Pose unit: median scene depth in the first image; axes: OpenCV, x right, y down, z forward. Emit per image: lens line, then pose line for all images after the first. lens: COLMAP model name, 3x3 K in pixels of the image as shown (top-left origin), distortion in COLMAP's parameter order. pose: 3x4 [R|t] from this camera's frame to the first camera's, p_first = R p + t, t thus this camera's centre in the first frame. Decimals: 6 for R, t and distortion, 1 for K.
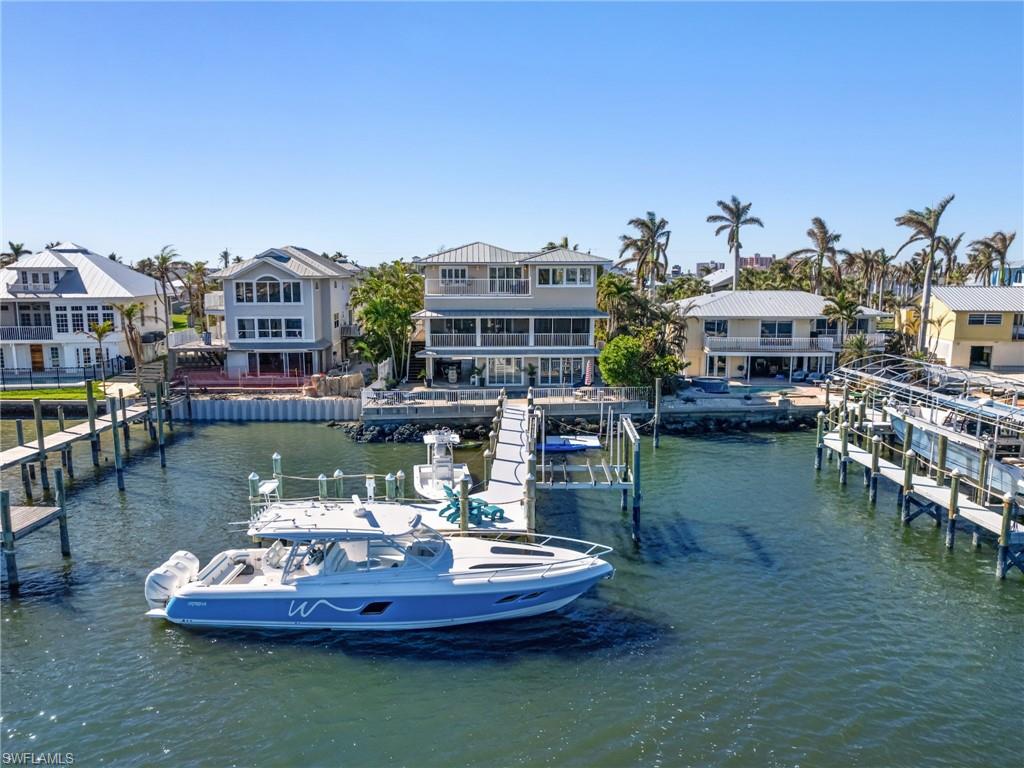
lens RADIAL K [[720.3, 0, 513.7], [0, 720.3, 416.5], [0, 0, 1]] dist [-0.048264, -0.004011]
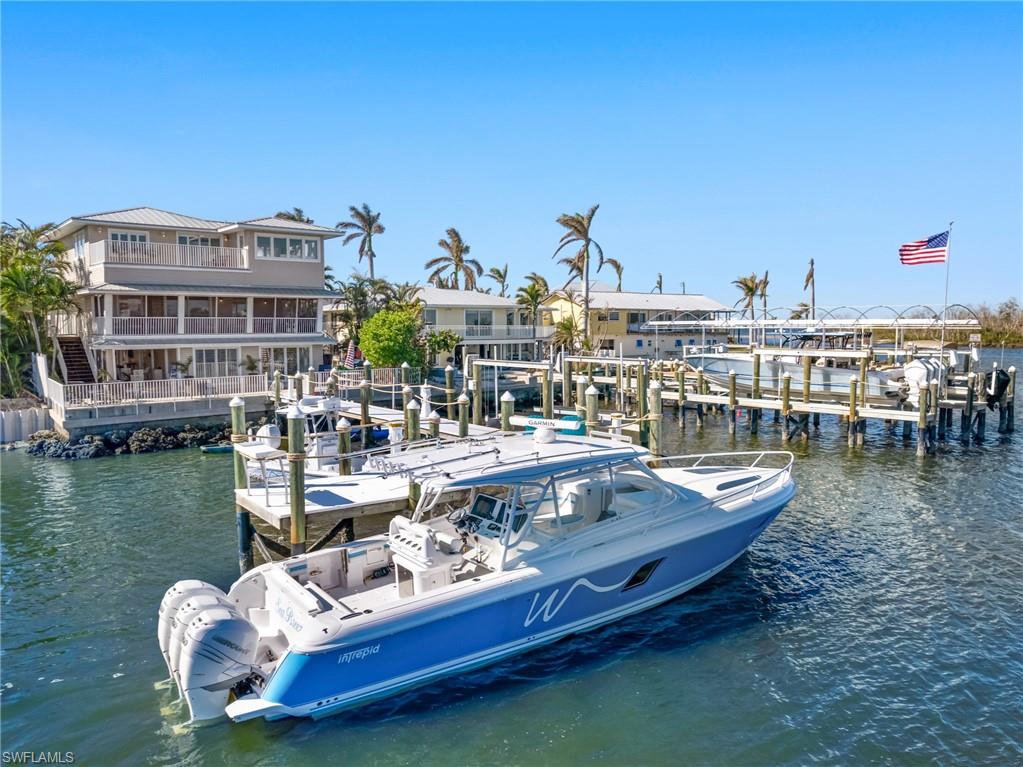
lens RADIAL K [[719.6, 0, 513.2], [0, 719.6, 416.0], [0, 0, 1]] dist [-0.048264, -0.004011]
pose [[0.795491, -0.077333, 0.601011, -0.226398], [0.117286, 0.992717, -0.027505, 0.049180], [-0.594507, 0.092370, 0.798768, 0.202489]]
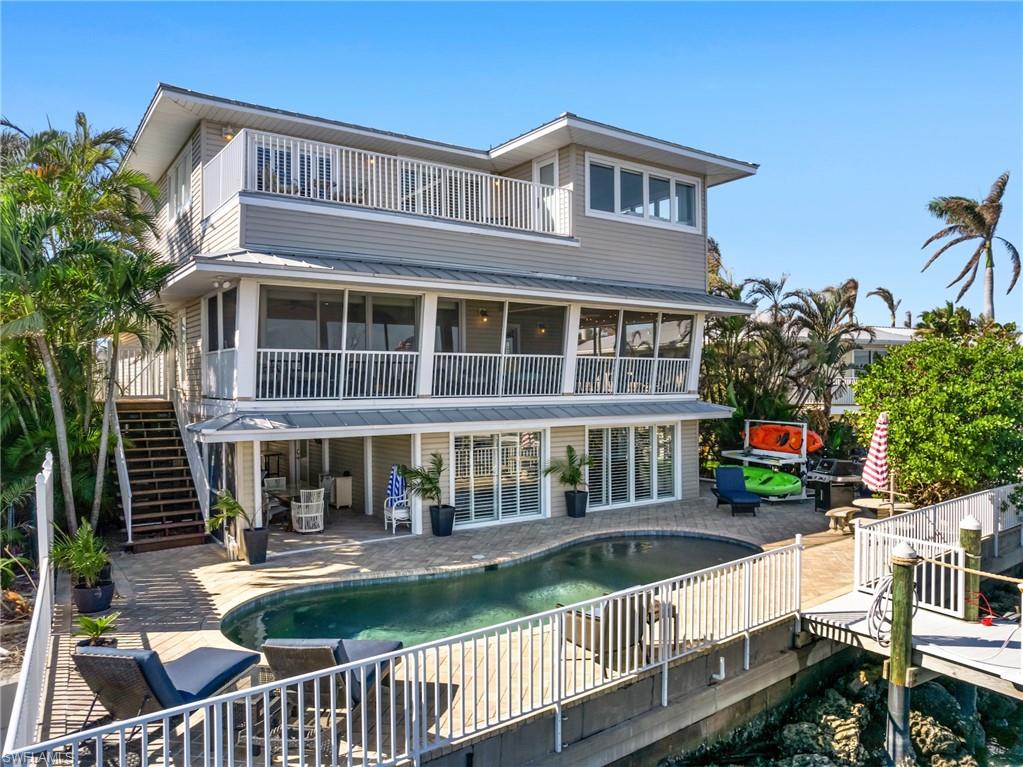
lens RADIAL K [[719.6, 0, 513.2], [0, 719.6, 416.0], [0, 0, 1]] dist [-0.048264, -0.004011]
pose [[0.865379, -0.031737, 0.500111, -0.161808], [0.106750, 0.986761, -0.122097, -0.050383], [-0.489615, 0.159047, 0.857310, 0.732584]]
